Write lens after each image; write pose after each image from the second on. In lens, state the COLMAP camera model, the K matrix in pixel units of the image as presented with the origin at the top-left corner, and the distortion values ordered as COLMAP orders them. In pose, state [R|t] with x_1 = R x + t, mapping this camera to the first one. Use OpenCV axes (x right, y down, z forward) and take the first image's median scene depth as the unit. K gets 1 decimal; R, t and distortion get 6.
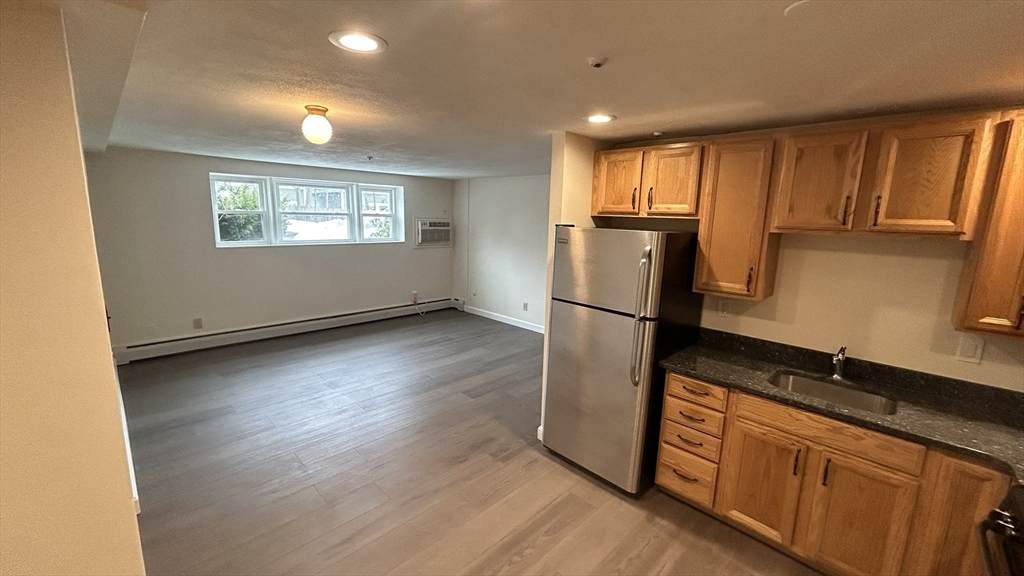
lens RADIAL K [[407.4, 0, 511.6], [0, 407.4, 286.9], [0, 0, 1]] dist [-0.004009, -0.000010]
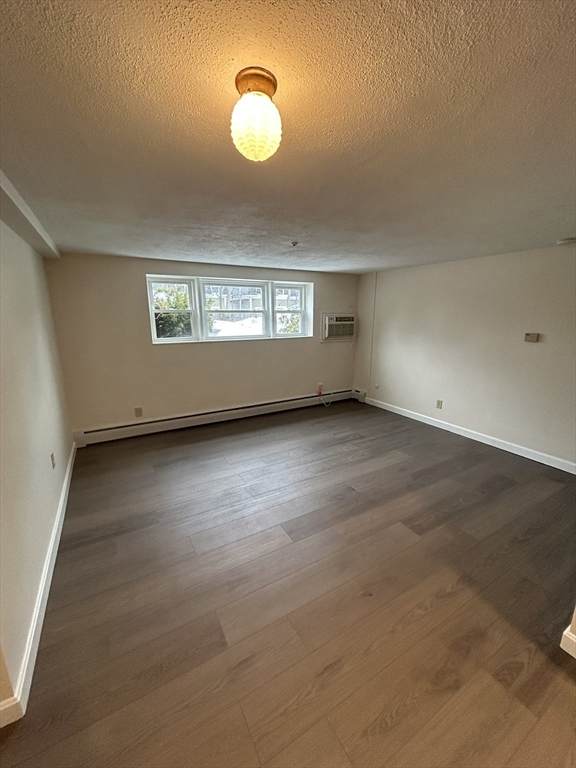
lens RADIAL K [[311.0, 0, 287.8], [0, 311.0, 383.4], [0, 0, 1]] dist [0.001233, -0.000129]
pose [[0.963612, 0.028114, -0.265823, -0.135594], [-0.016549, 0.998821, 0.045647, -0.031960], [0.266793, -0.039587, 0.962940, 0.257400]]
